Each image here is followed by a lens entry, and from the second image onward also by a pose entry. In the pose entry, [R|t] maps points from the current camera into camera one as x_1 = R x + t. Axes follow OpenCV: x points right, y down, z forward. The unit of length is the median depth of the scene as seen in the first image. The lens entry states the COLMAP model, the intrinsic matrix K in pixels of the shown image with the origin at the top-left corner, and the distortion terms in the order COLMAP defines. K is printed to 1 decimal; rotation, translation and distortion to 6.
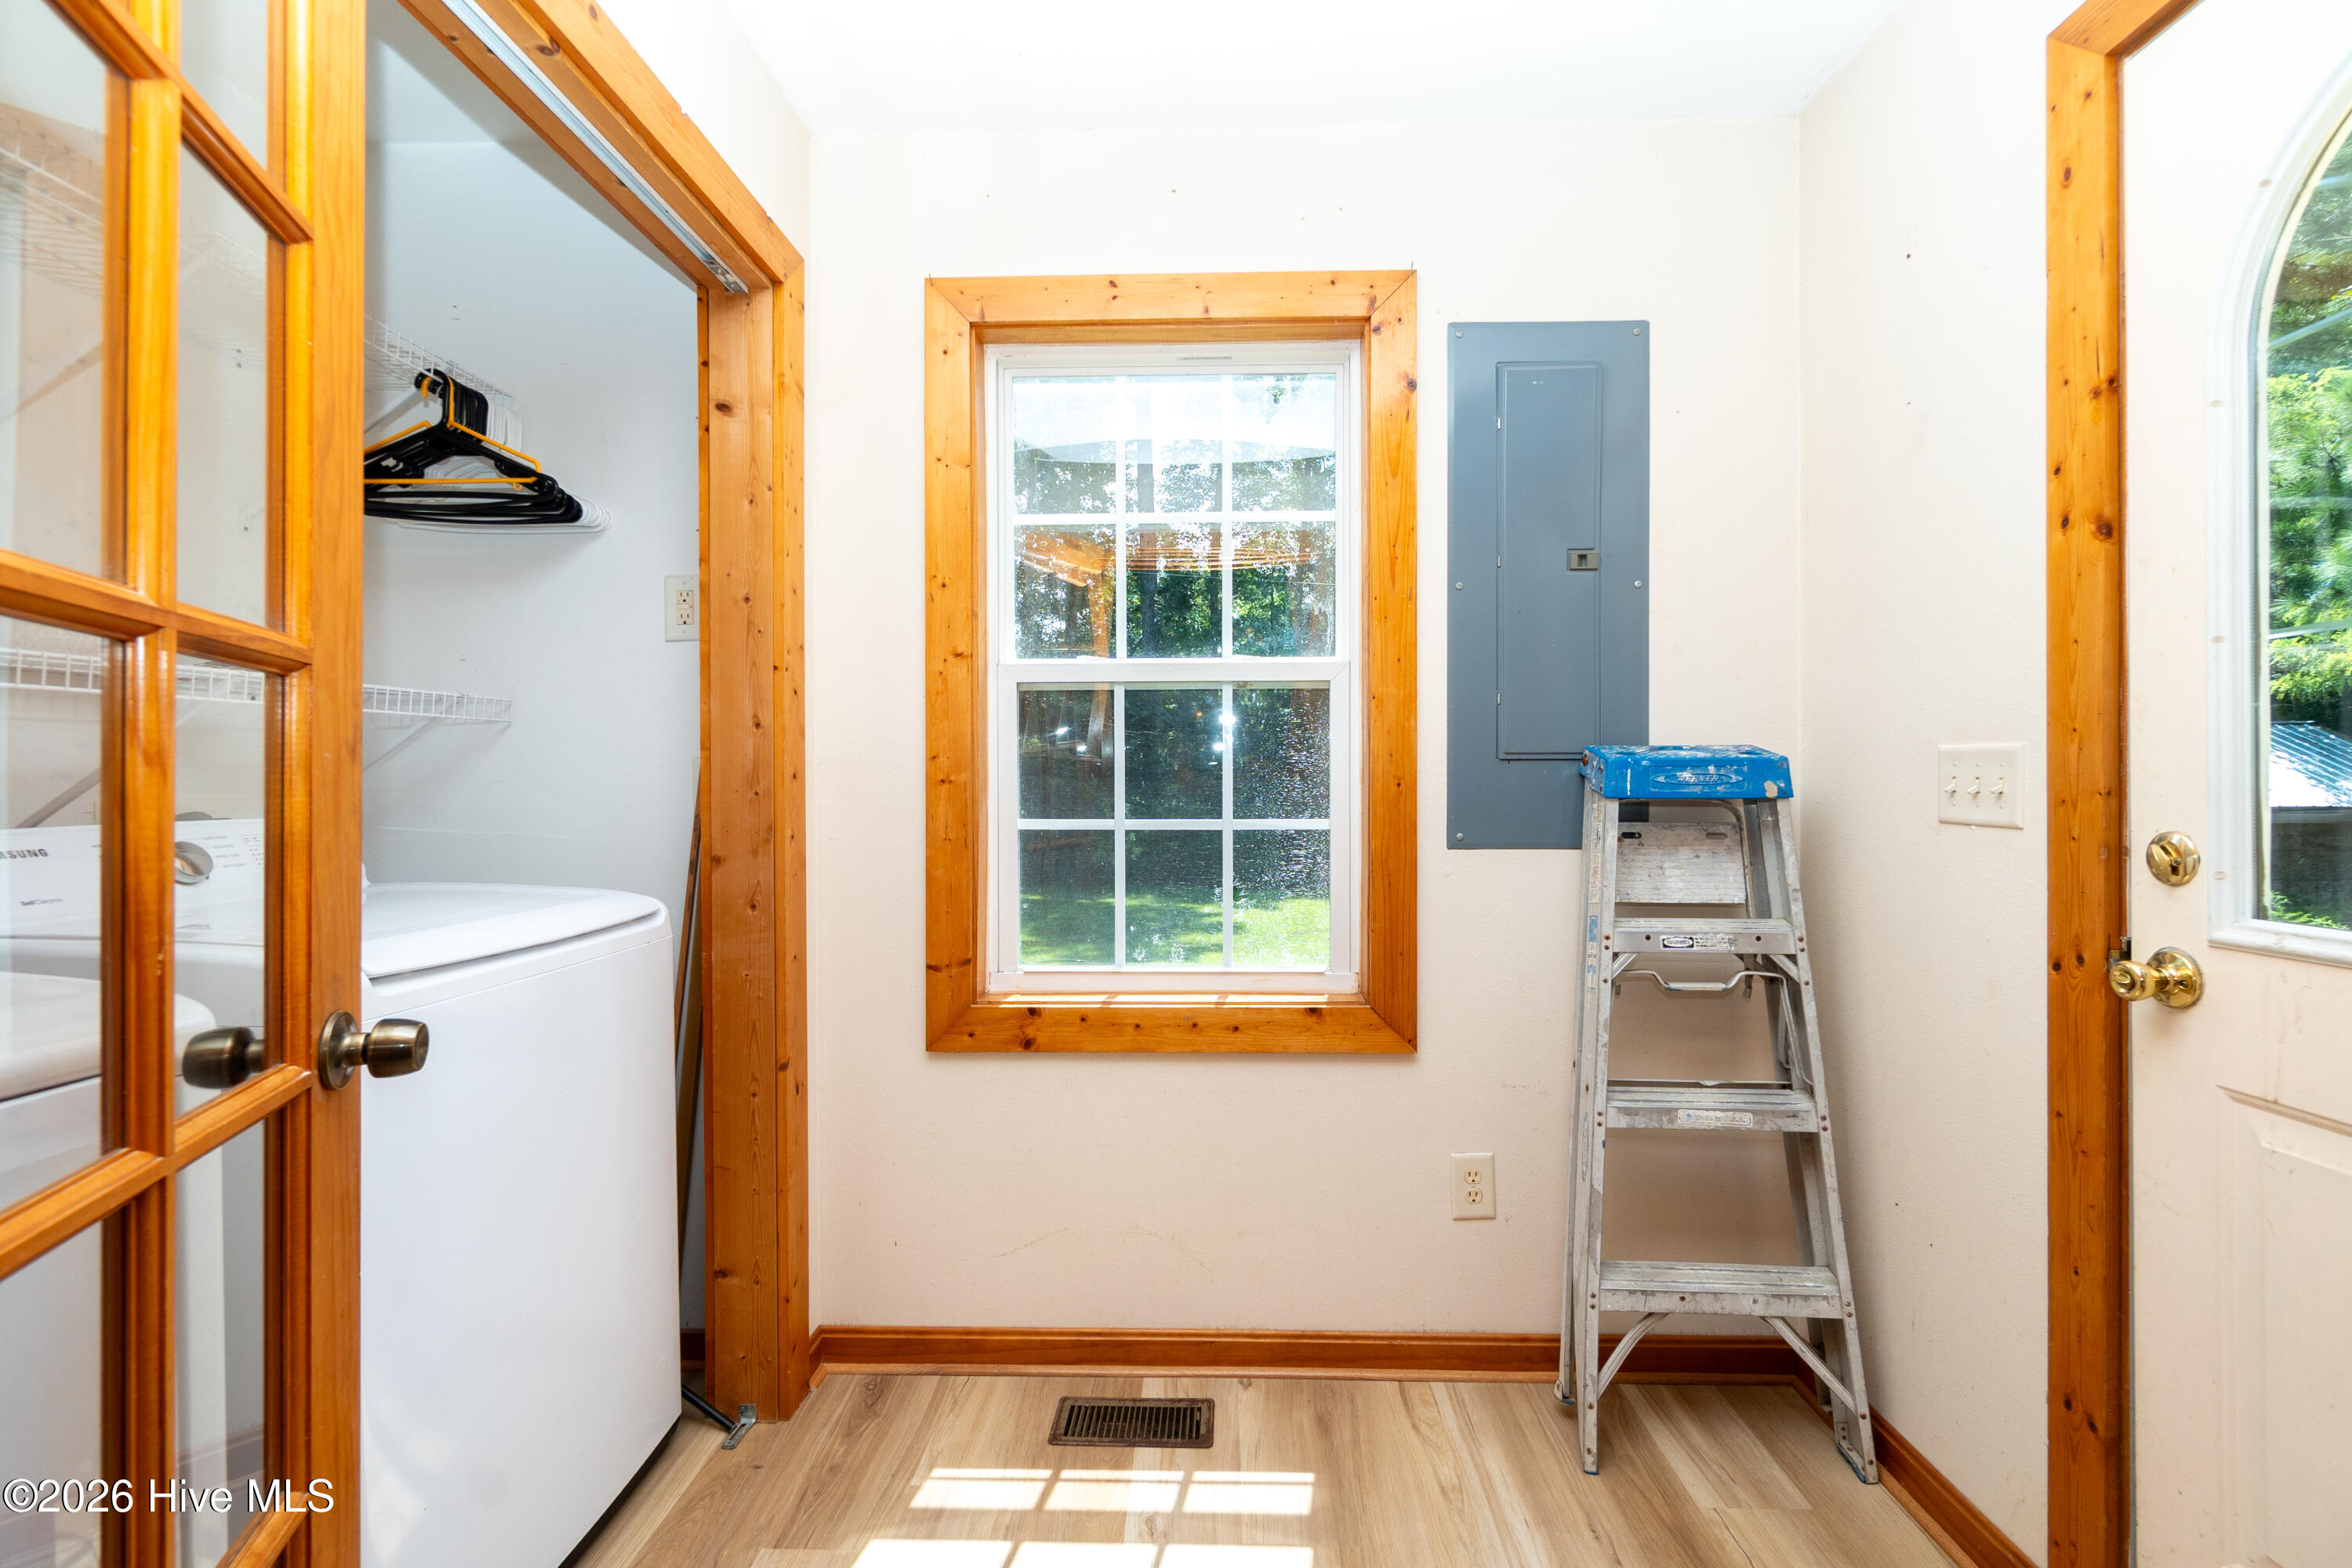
lens RADIAL K [[1016.7, 0, 1166.0], [0, 1016.7, 776.8], [0, 0, 1]] dist [-0.005000, 0.001341]
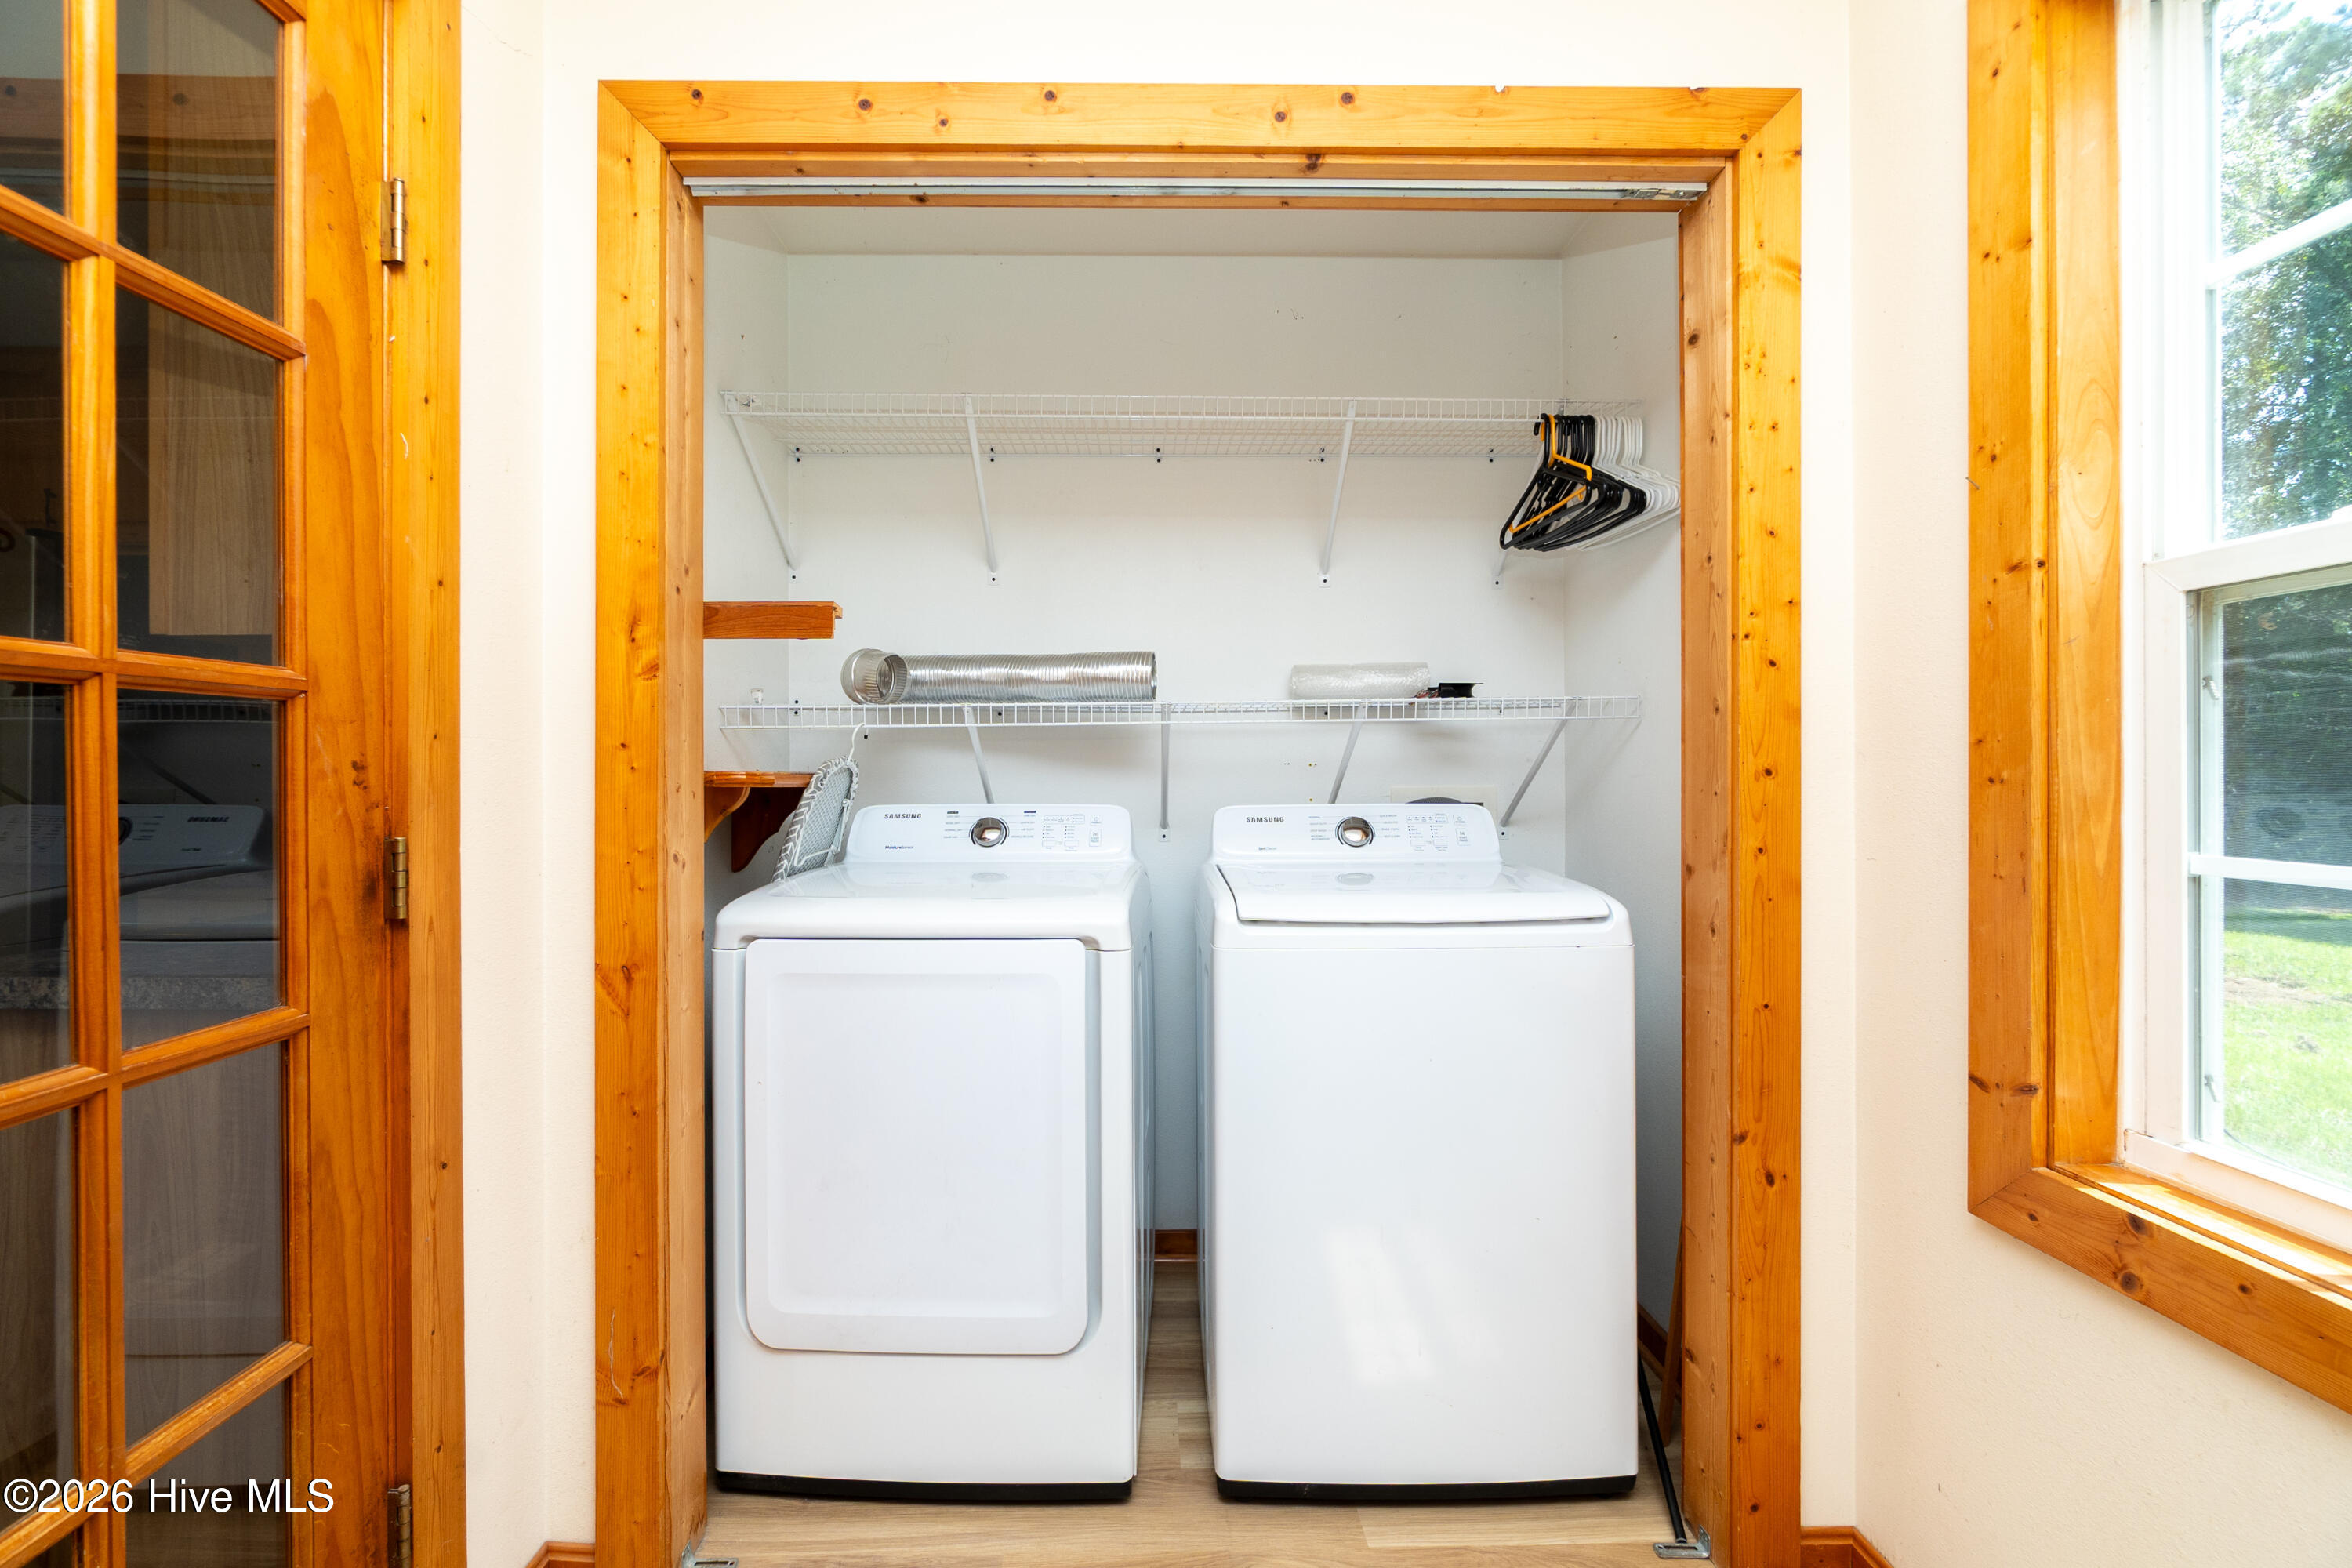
lens RADIAL K [[1005.2, 0, 1165.0], [0, 1005.2, 772.5], [0, 0, 1]] dist [-0.009855, 0.004309]
pose [[0.058832, -0.000026, -0.998268, 0.350124], [0.003635, 0.999993, 0.000188, -0.002153], [0.998261, -0.003640, 0.058831, 0.472517]]
